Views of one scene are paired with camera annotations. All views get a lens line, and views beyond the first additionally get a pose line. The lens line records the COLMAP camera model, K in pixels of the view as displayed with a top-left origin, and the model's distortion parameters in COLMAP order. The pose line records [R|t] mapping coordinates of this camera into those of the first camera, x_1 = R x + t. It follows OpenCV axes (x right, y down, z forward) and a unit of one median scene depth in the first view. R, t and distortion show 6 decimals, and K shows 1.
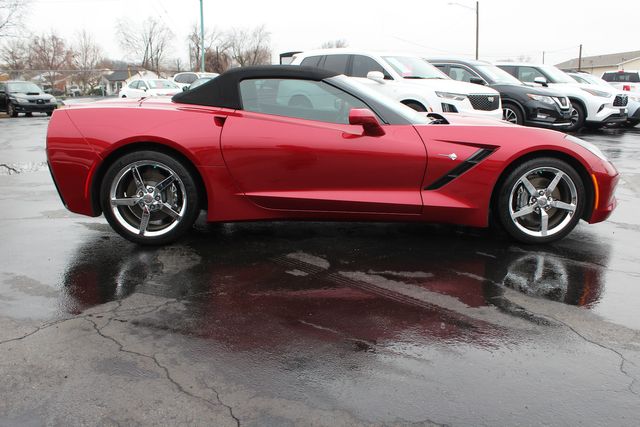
lens RADIAL K [[600.7, 0, 322.0], [0, 600.7, 216.2], [0, 0, 1]] dist [-0.153217, 0.161406]
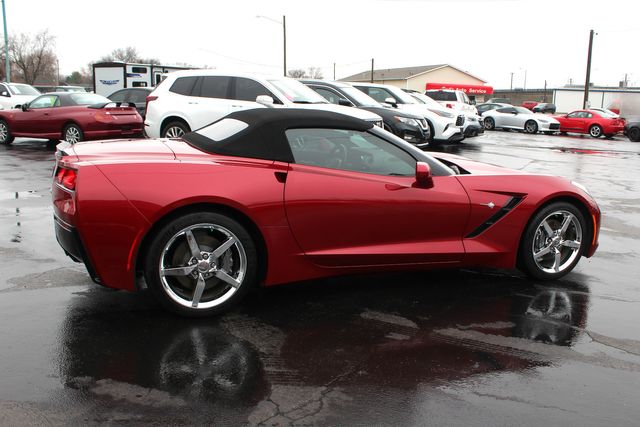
lens RADIAL K [[600.7, 0, 322.0], [0, 600.7, 216.2], [0, 0, 1]] dist [-0.153217, 0.161406]
pose [[0.945653, -0.042223, 0.322425, -0.396190], [0.047039, 0.998867, -0.007157, -0.086015], [-0.321758, 0.021935, 0.946568, 0.101041]]
